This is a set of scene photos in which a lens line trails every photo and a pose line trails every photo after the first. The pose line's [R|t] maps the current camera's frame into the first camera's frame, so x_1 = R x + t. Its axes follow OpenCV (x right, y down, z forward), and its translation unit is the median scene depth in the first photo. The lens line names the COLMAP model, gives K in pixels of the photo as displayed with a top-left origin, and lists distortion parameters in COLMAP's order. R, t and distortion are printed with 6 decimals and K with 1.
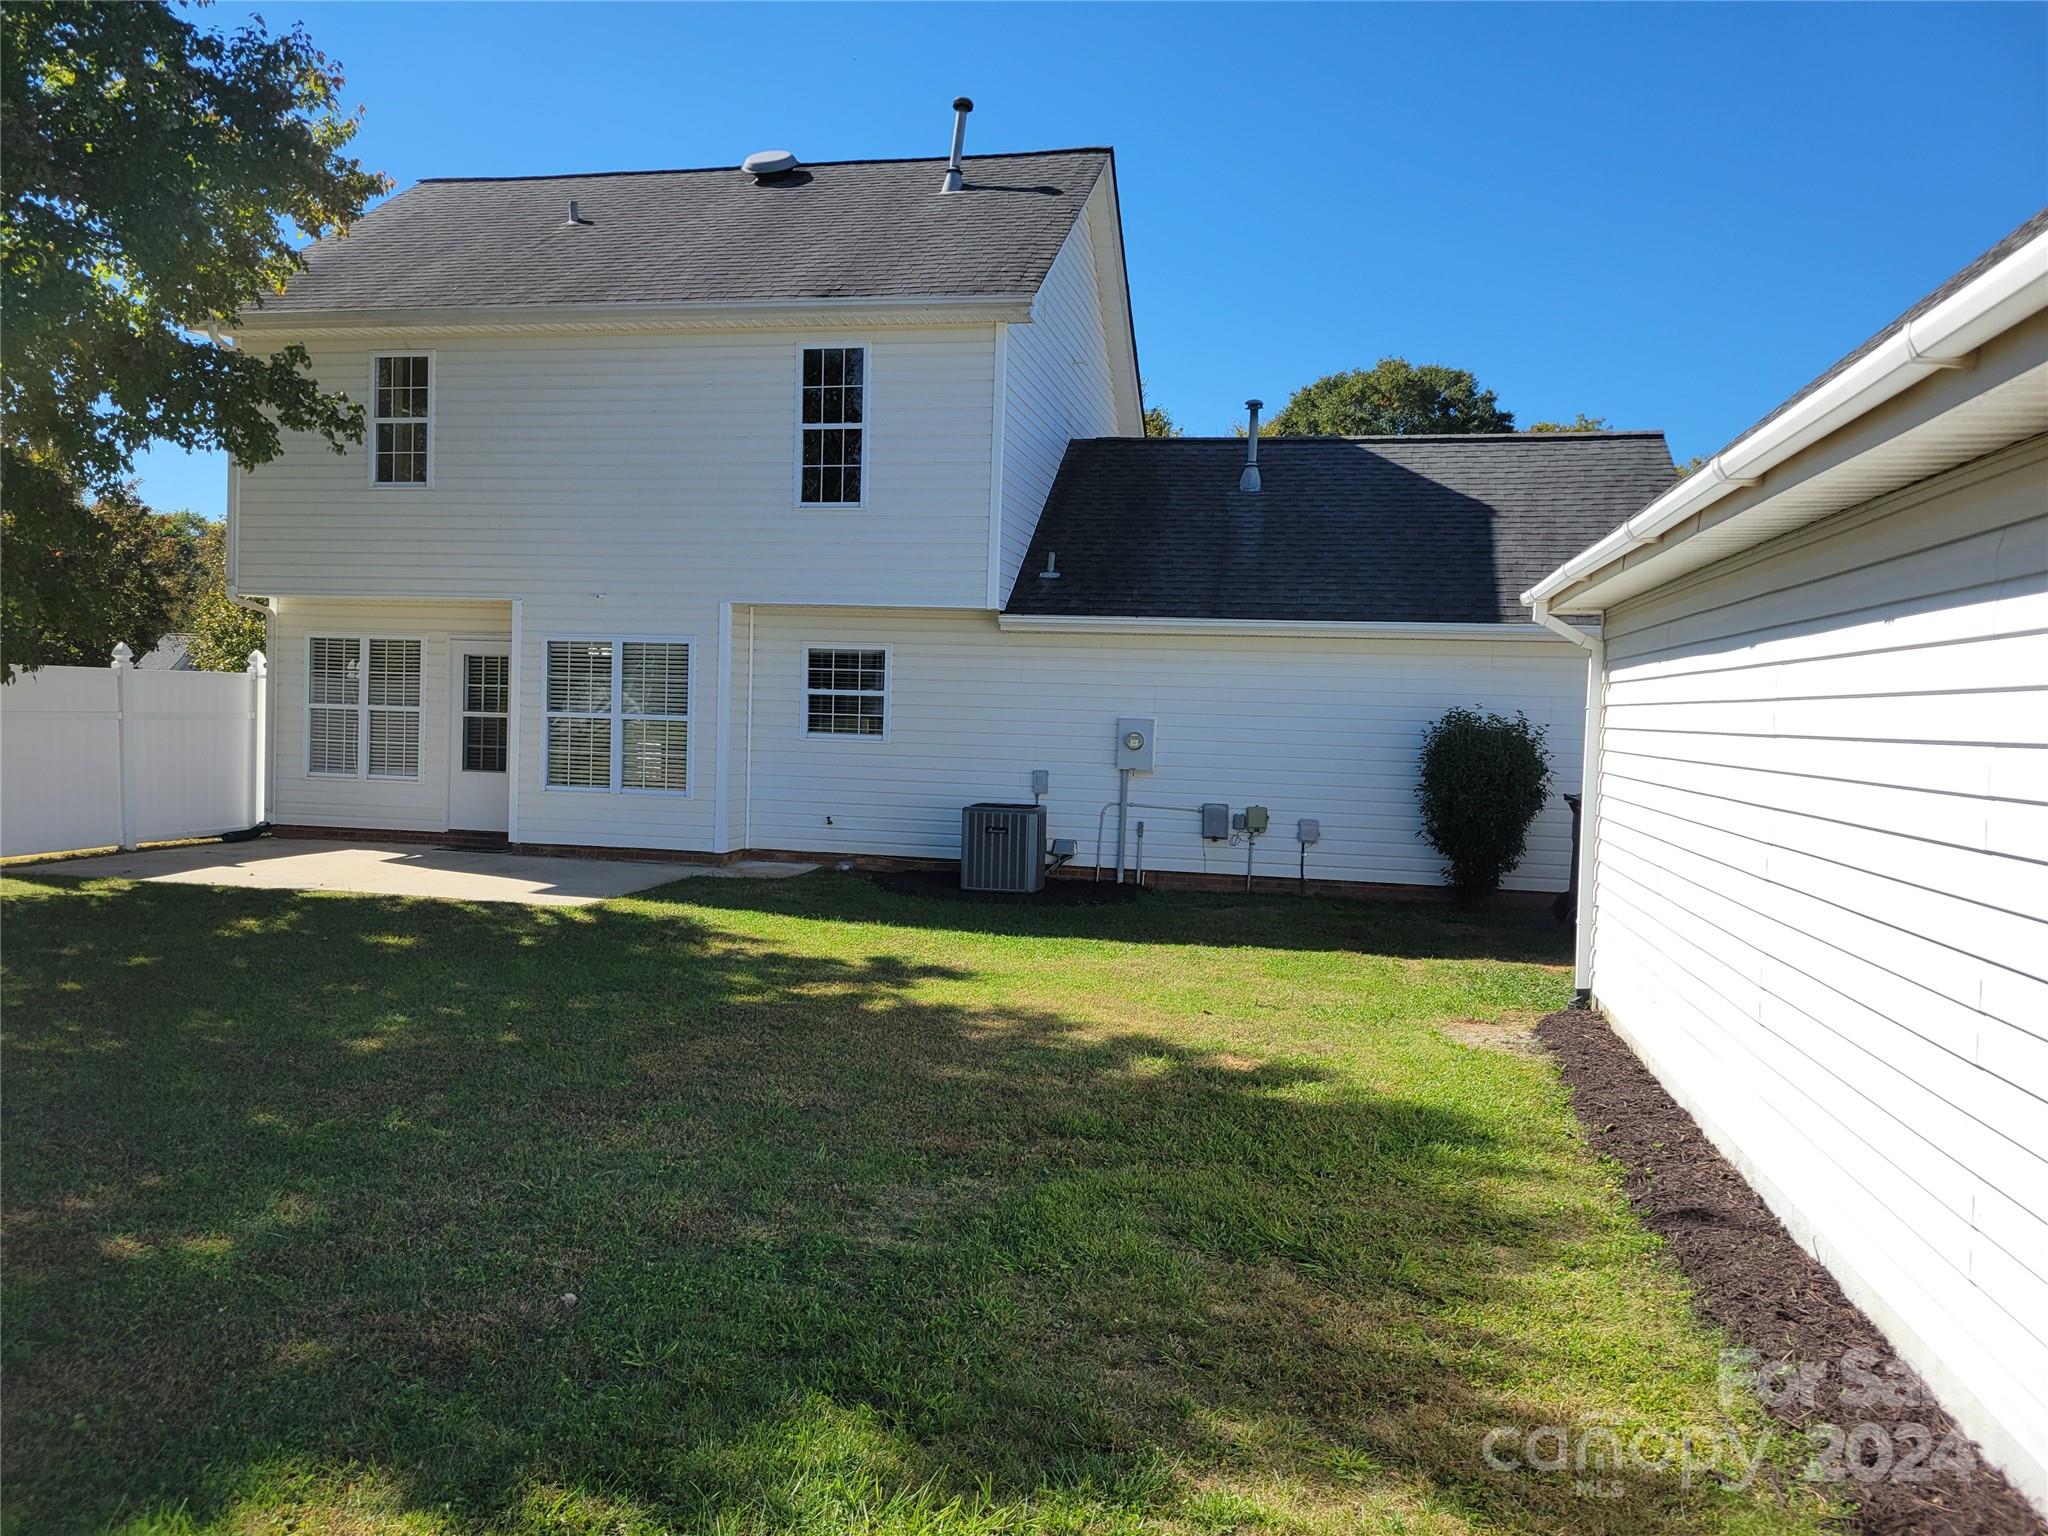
lens RADIAL K [[1522.6, 0, 996.2], [0, 1522.6, 762.9], [0, 0, 1]] dist [0.037382, -0.006629]
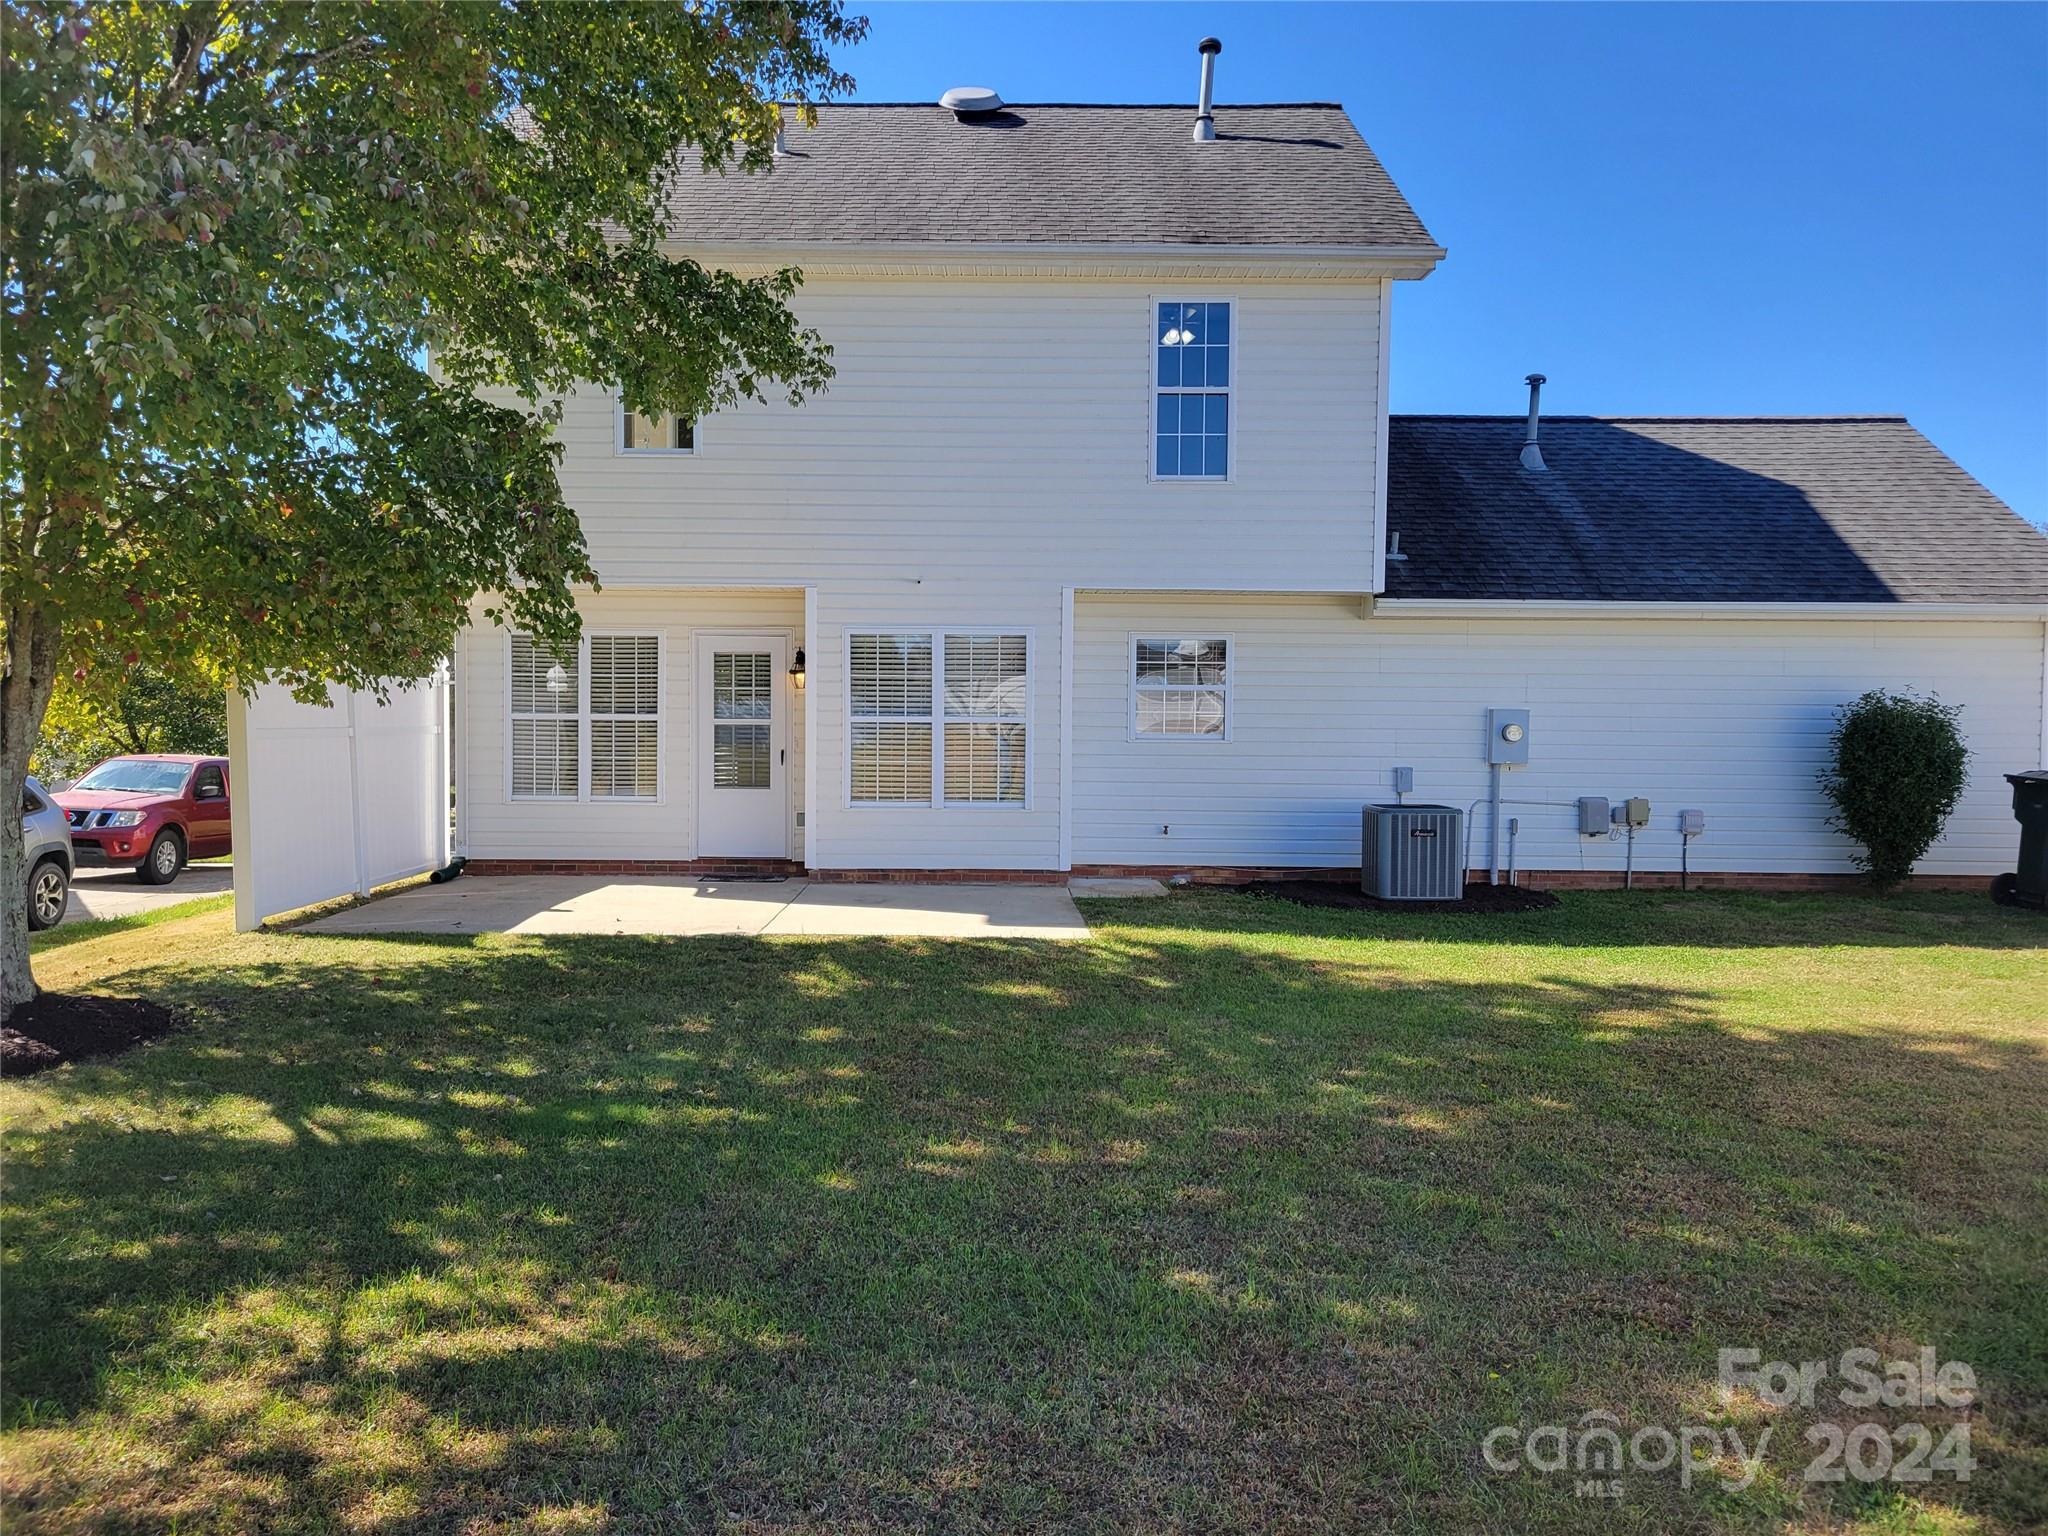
lens RADIAL K [[1536.0, 0, 997.0], [0, 1536.0, 773.3], [0, 0, 1]] dist [0.041851, -0.004127]
pose [[0.976035, -0.029546, 0.215598, -0.416756], [0.028549, 0.999562, 0.007735, -0.005758], [-0.215733, -0.001394, 0.976451, 0.138888]]
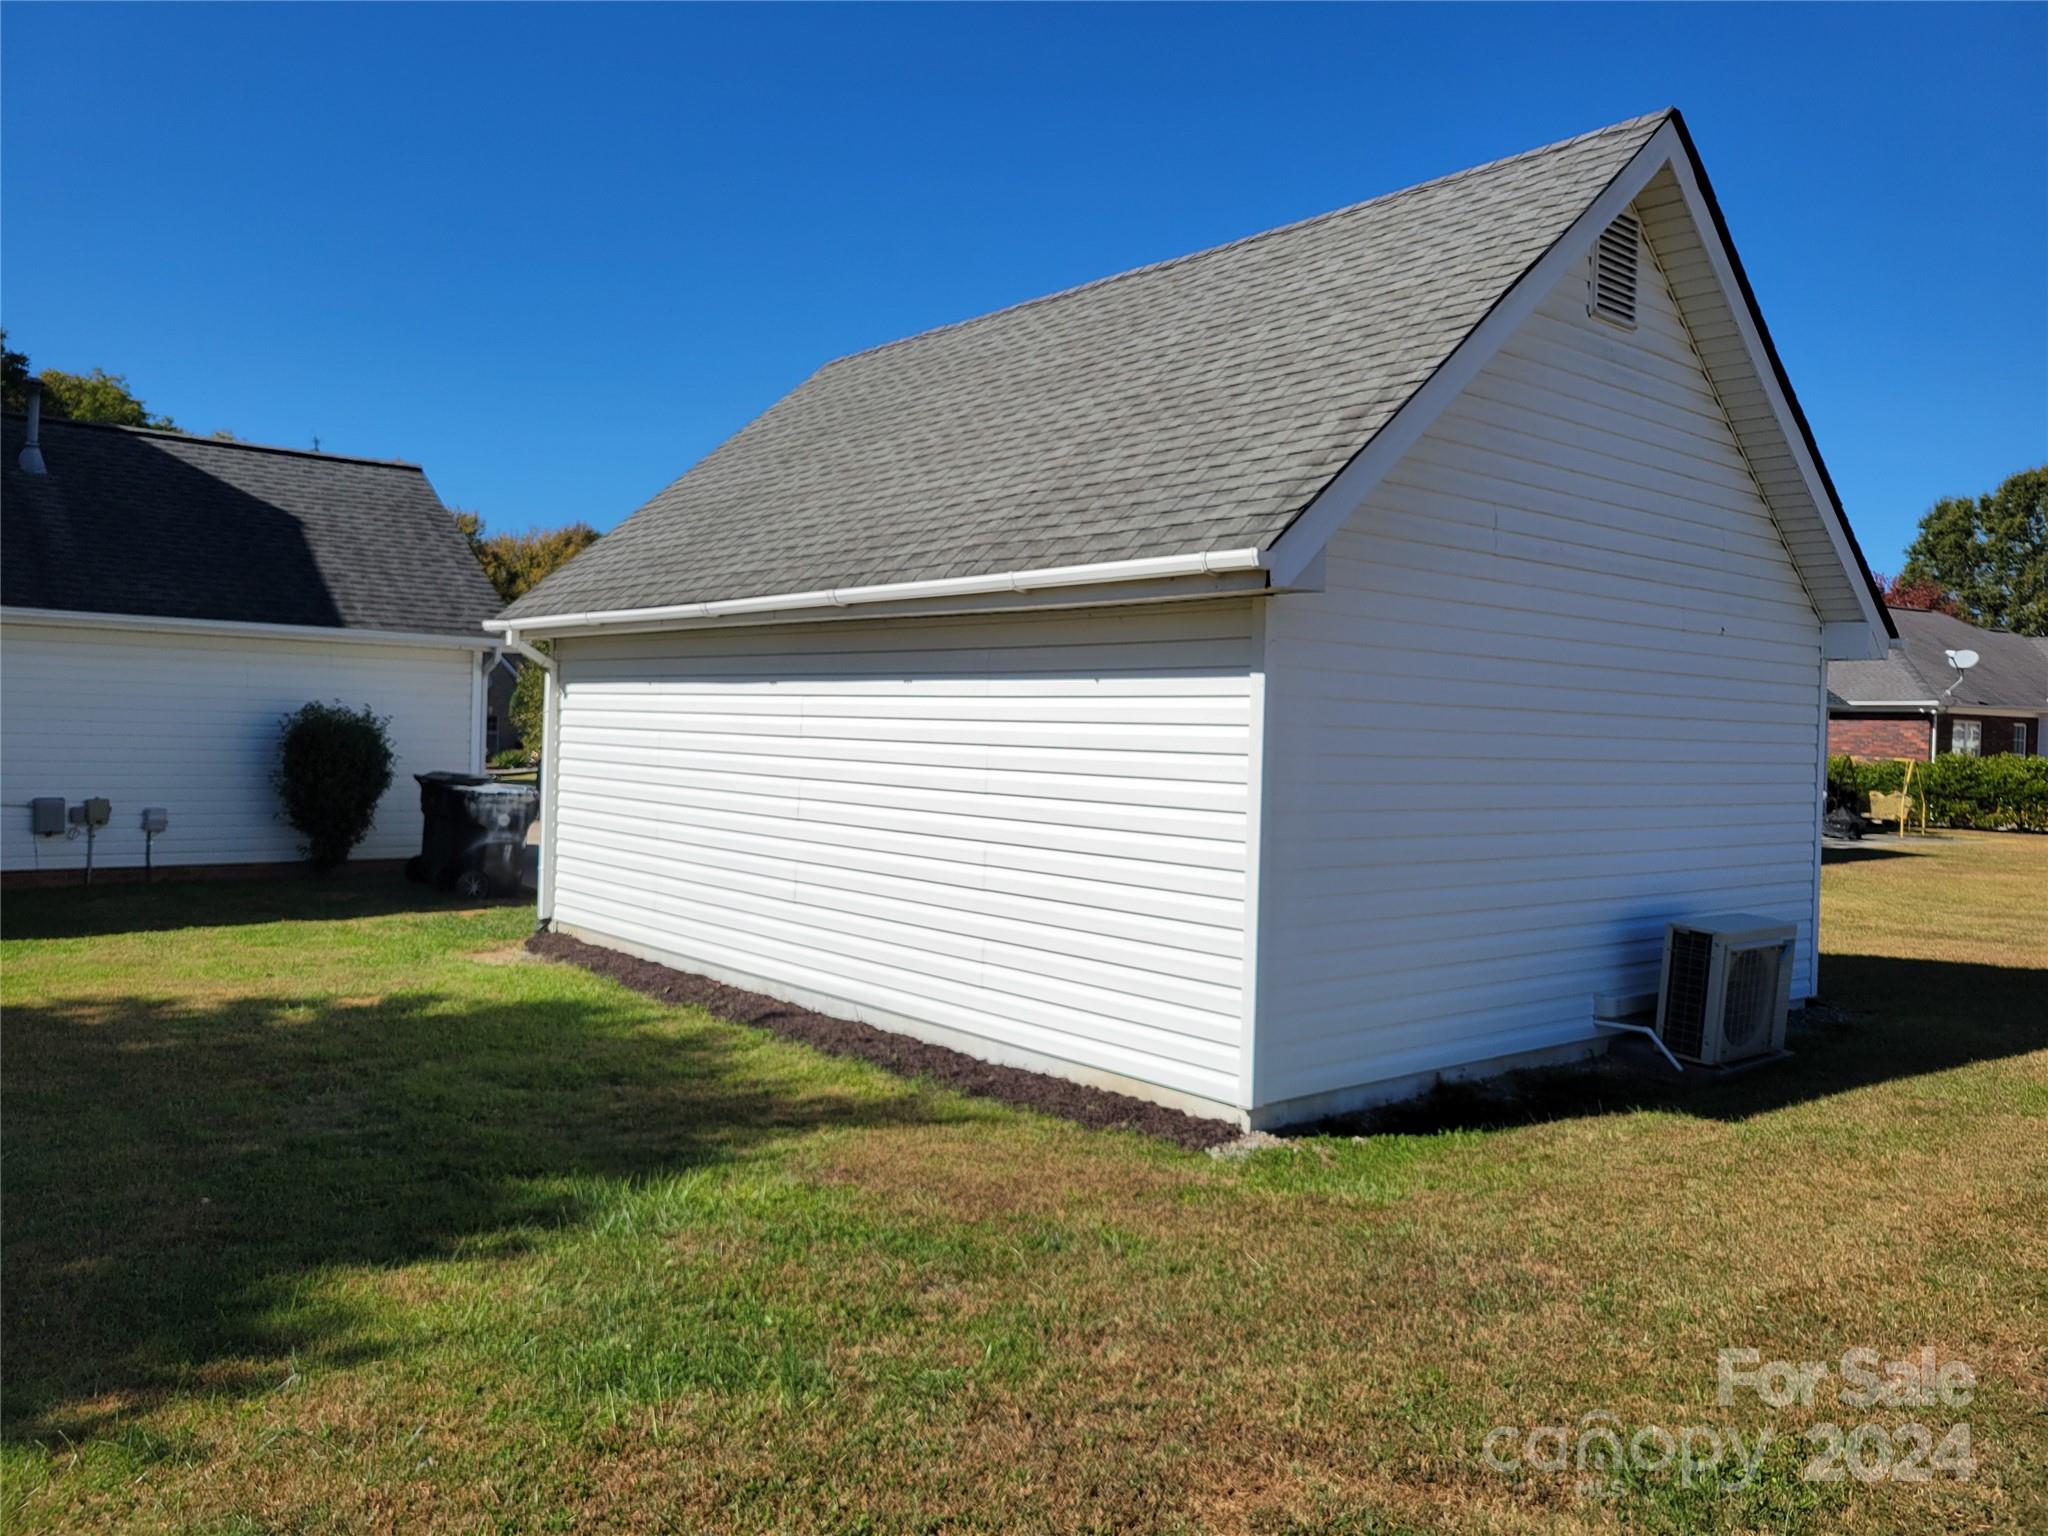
lens RADIAL K [[1536.4, 0, 1018.3], [0, 1536.4, 743.0], [0, 0, 1]] dist [0.016737, -0.003612]
pose [[0.602037, -0.020664, 0.798201, -0.267317], [0.017091, 0.999770, 0.012992, -0.010378], [-0.798285, 0.005821, 0.602251, -0.092199]]
